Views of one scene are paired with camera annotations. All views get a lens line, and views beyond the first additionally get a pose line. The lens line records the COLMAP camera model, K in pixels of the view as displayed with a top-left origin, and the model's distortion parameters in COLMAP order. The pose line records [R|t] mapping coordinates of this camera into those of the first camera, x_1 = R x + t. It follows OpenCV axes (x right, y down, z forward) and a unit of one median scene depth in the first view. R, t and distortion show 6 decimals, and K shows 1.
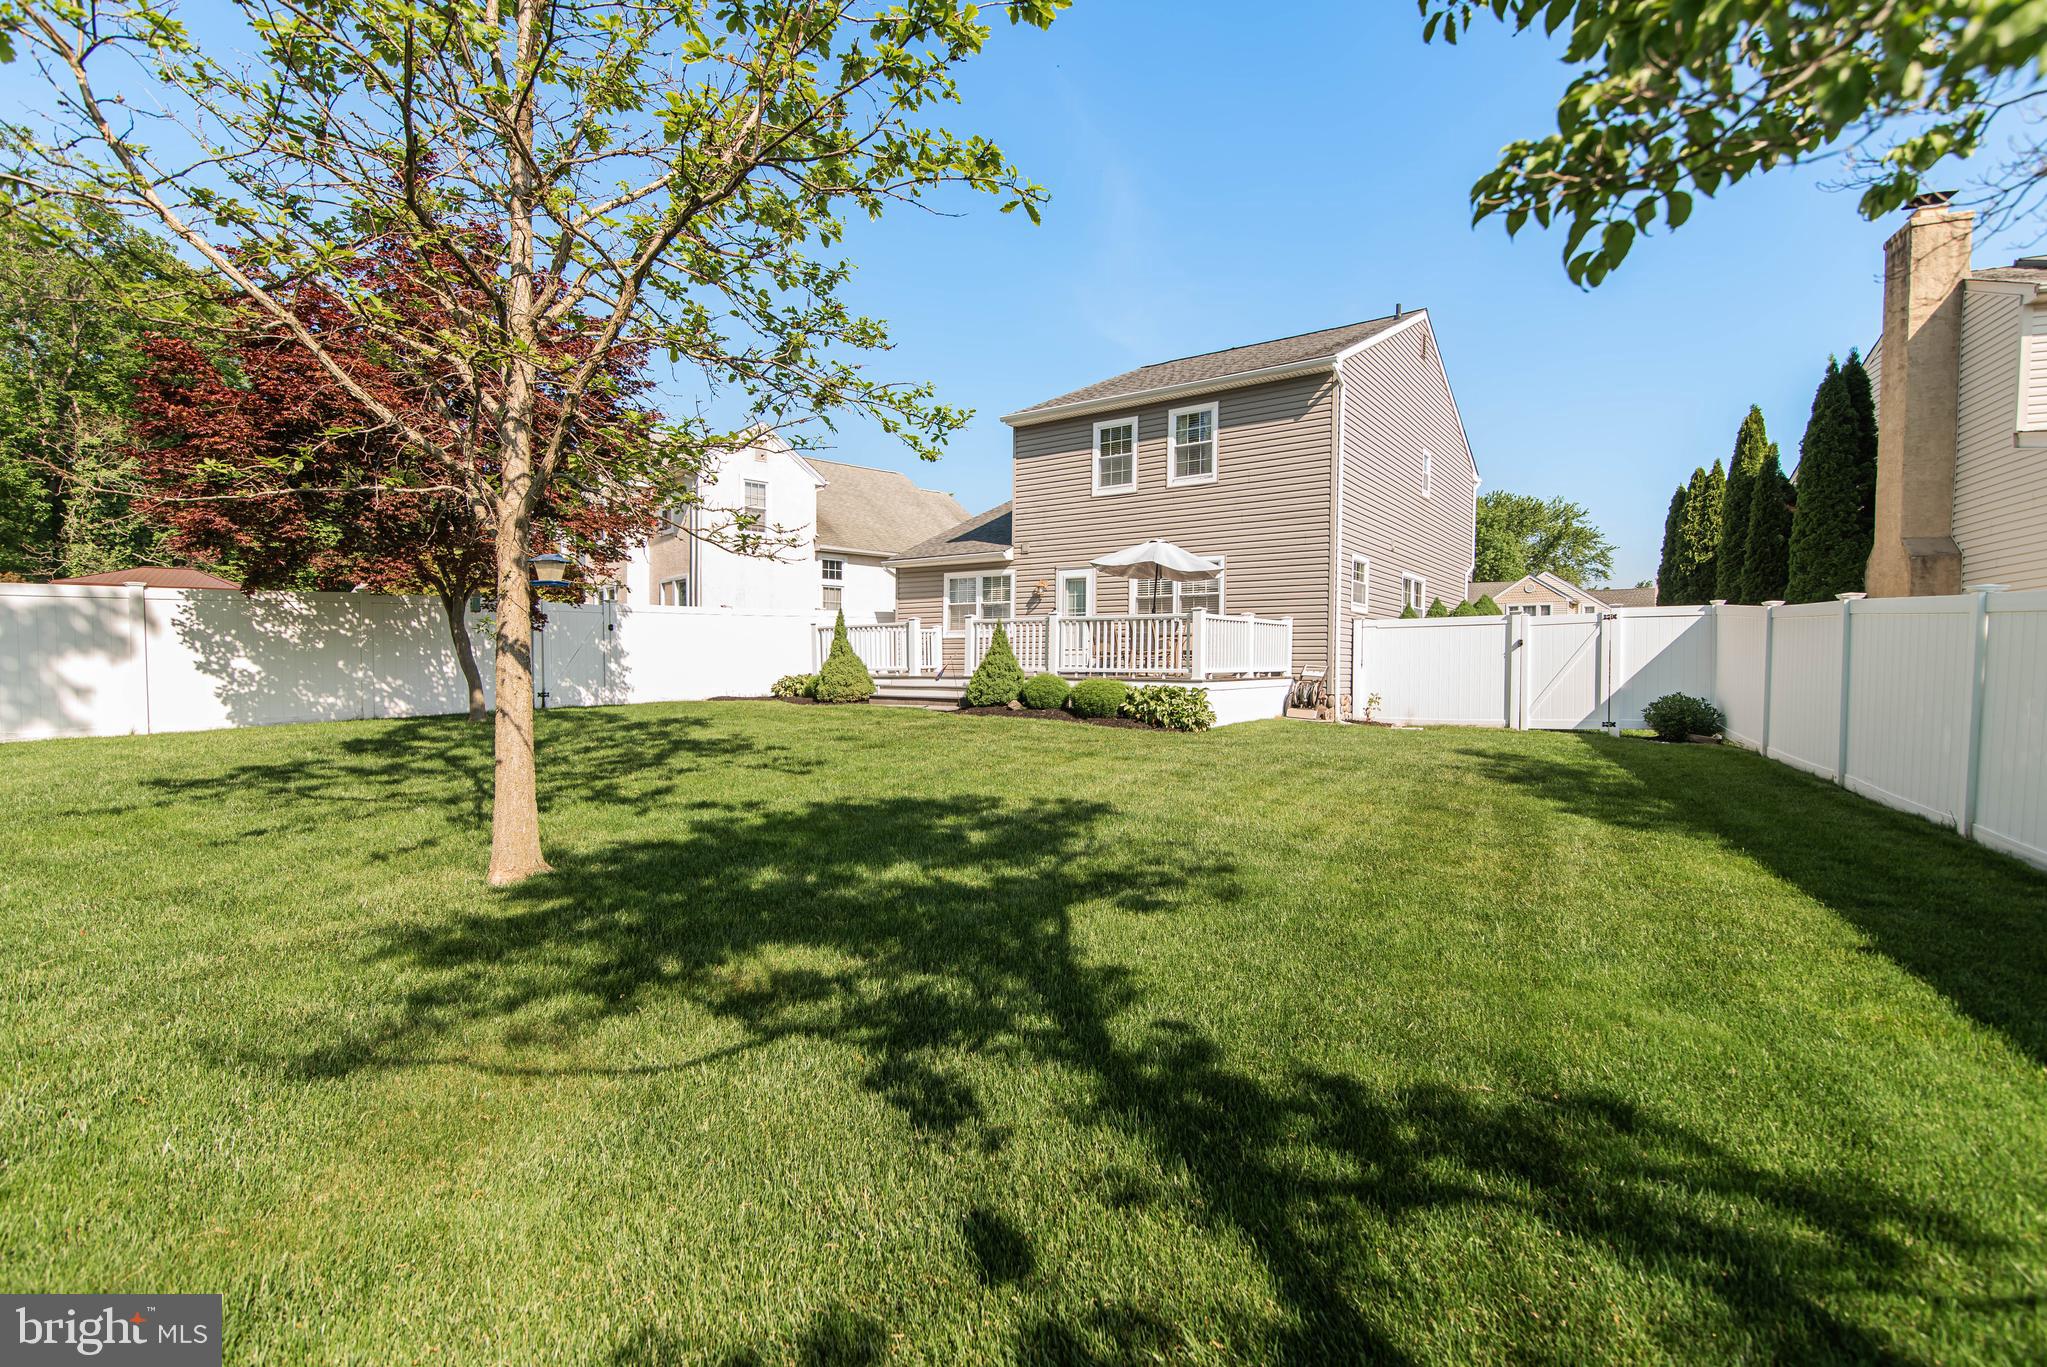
lens RADIAL K [[980.8, 0, 1019.5], [0, 980.8, 681.2], [0, 0, 1]] dist [0.012384, -0.000326]
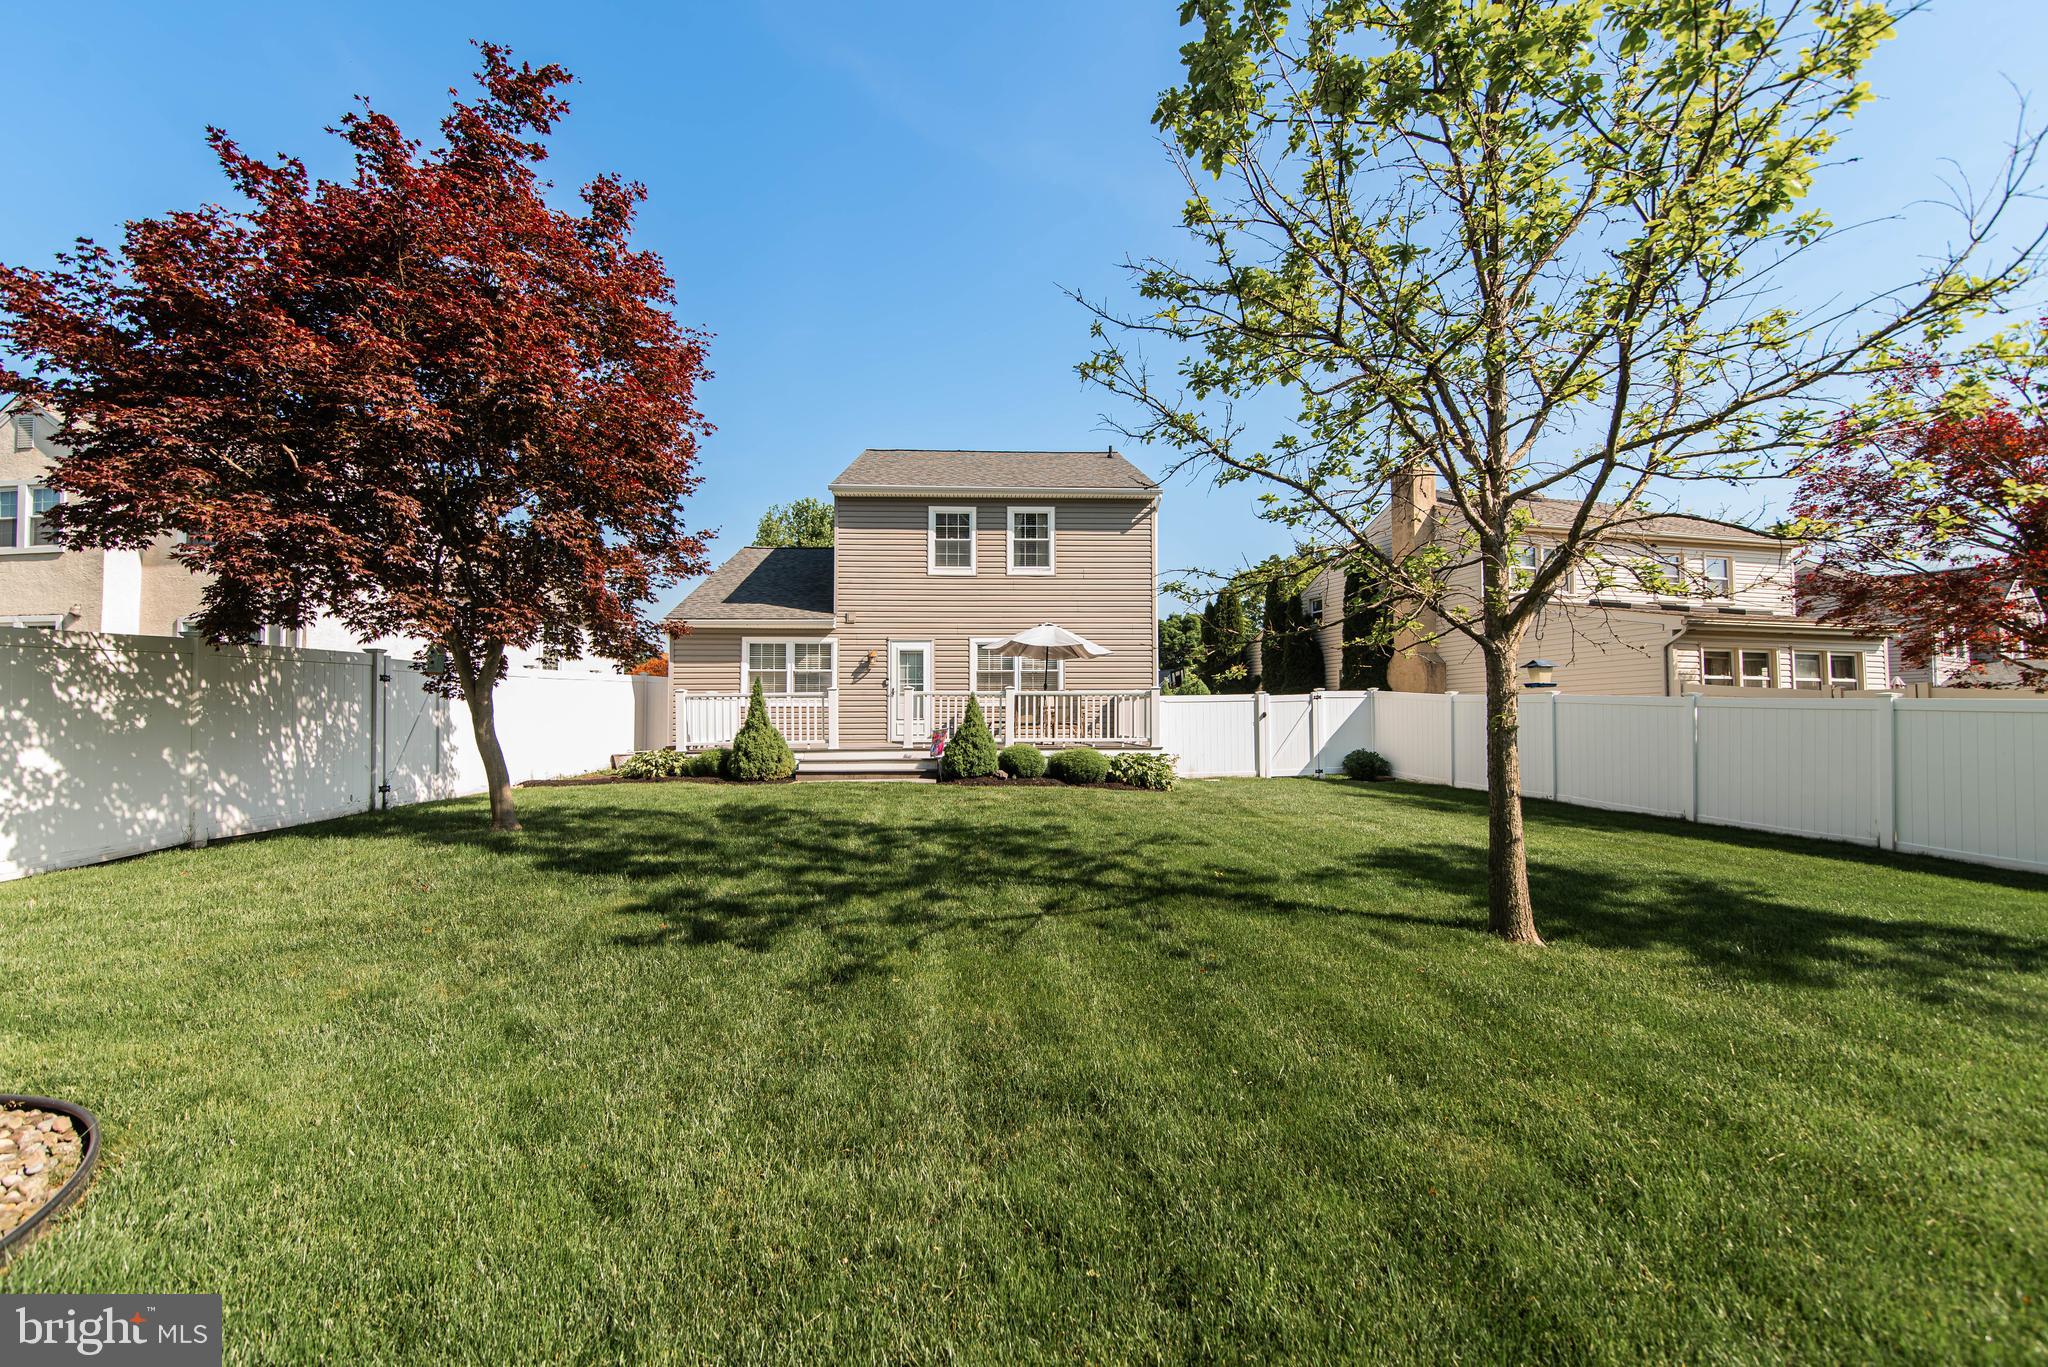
lens RADIAL K [[947.5, 0, 1015.3], [0, 947.5, 688.4], [0, 0, 1]] dist [0.015636, 0.000041]
pose [[0.771181, 0.016482, 0.636402, -0.605289], [0.017181, 0.998762, -0.046686, -0.019273], [-0.636384, 0.046938, 0.769943, 0.189993]]
